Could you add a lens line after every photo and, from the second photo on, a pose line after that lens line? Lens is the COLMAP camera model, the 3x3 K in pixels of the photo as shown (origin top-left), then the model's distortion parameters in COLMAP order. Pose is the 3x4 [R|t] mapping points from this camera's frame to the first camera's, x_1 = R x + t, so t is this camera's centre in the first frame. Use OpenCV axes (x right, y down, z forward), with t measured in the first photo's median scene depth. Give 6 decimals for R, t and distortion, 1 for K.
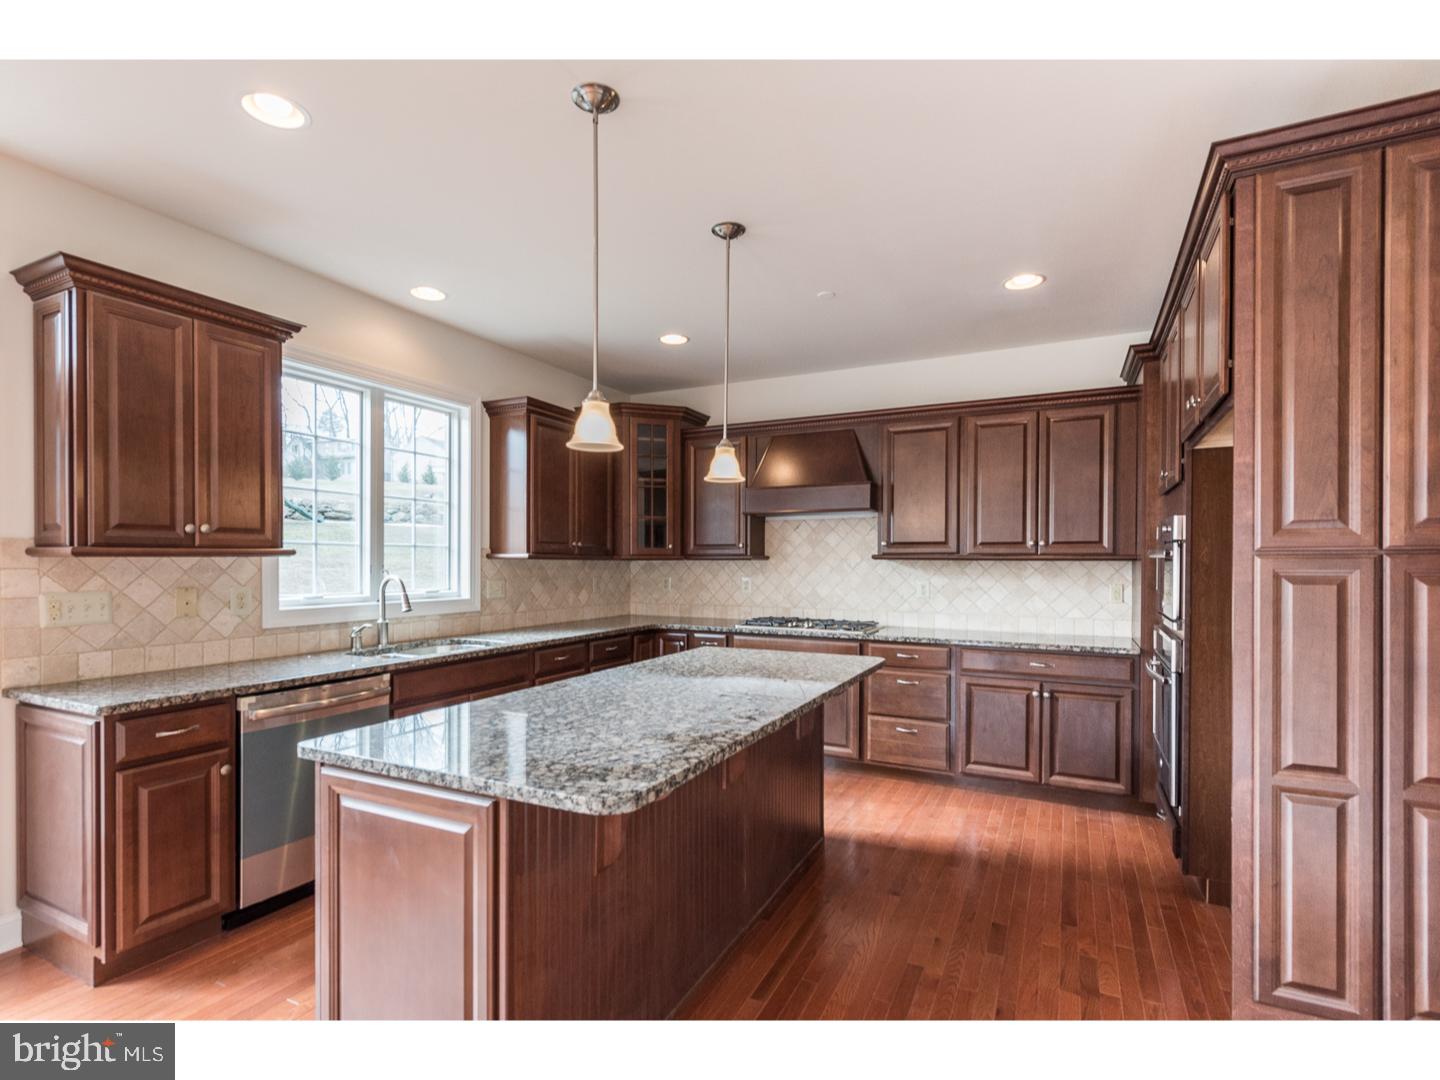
lens RADIAL K [[698.3, 0, 702.6], [0, 698.3, 561.2], [0, 0, 1]] dist [0.019650, -0.000653]
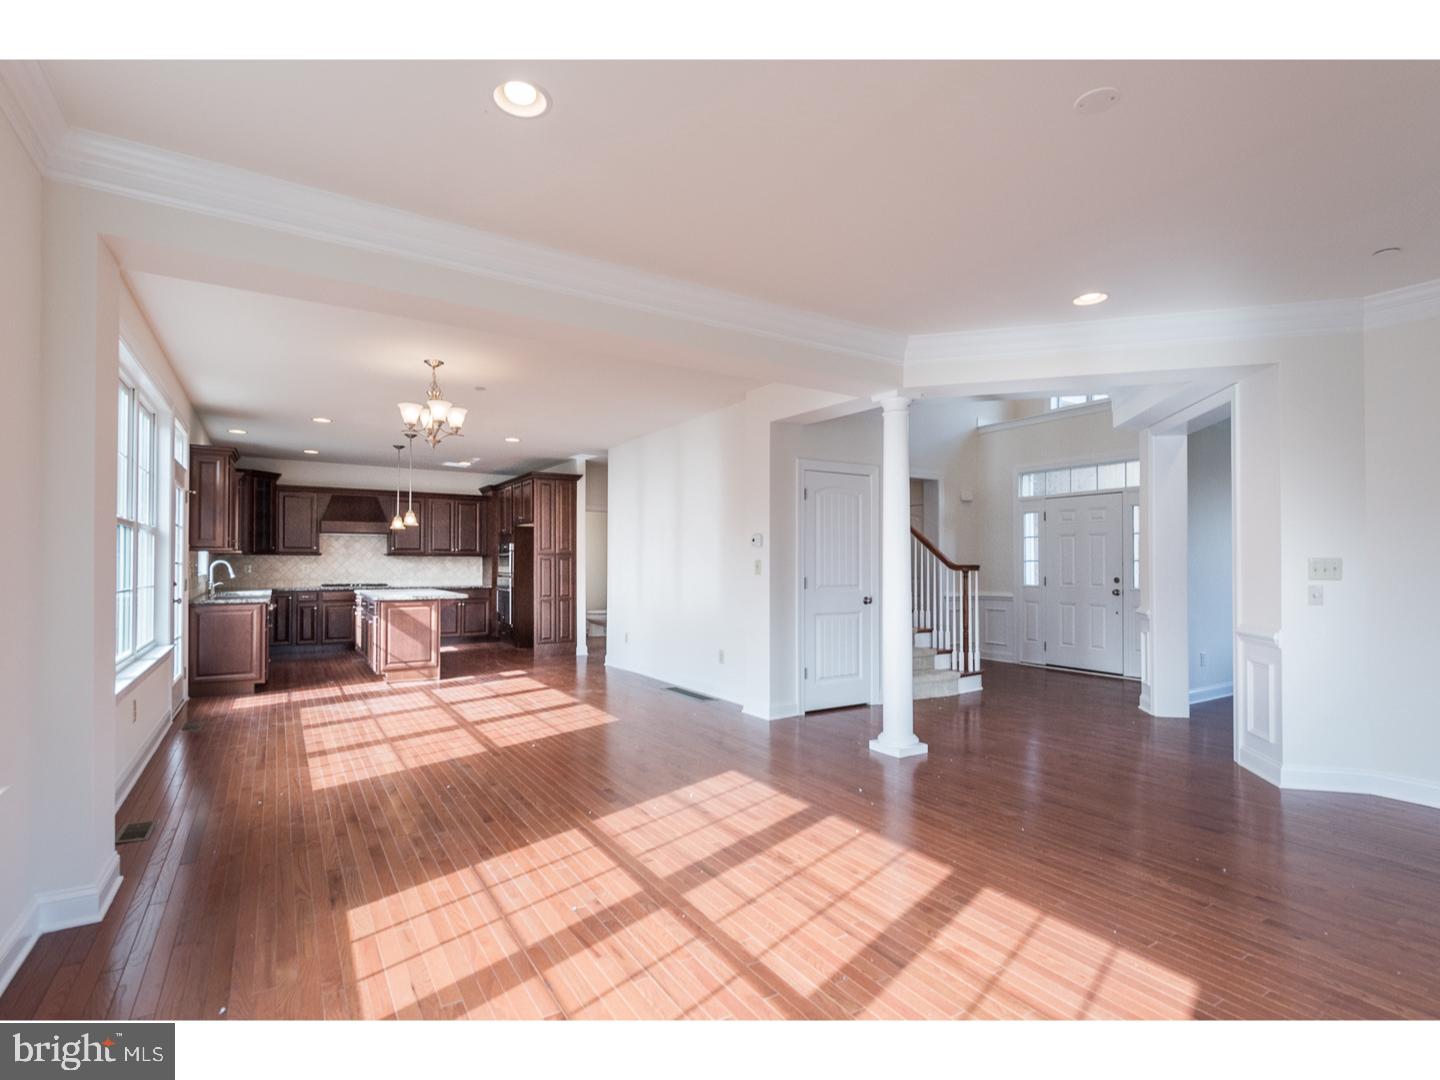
lens RADIAL K [[698.3, 0, 702.6], [0, 698.3, 561.2], [0, 0, 1]] dist [0.019650, -0.000653]
pose [[0.522385, 0.000461, 0.852710, -1.391562], [-0.000739, 1.000000, -0.000088, 0.018536], [-0.852710, -0.000584, 0.522385, -1.271592]]
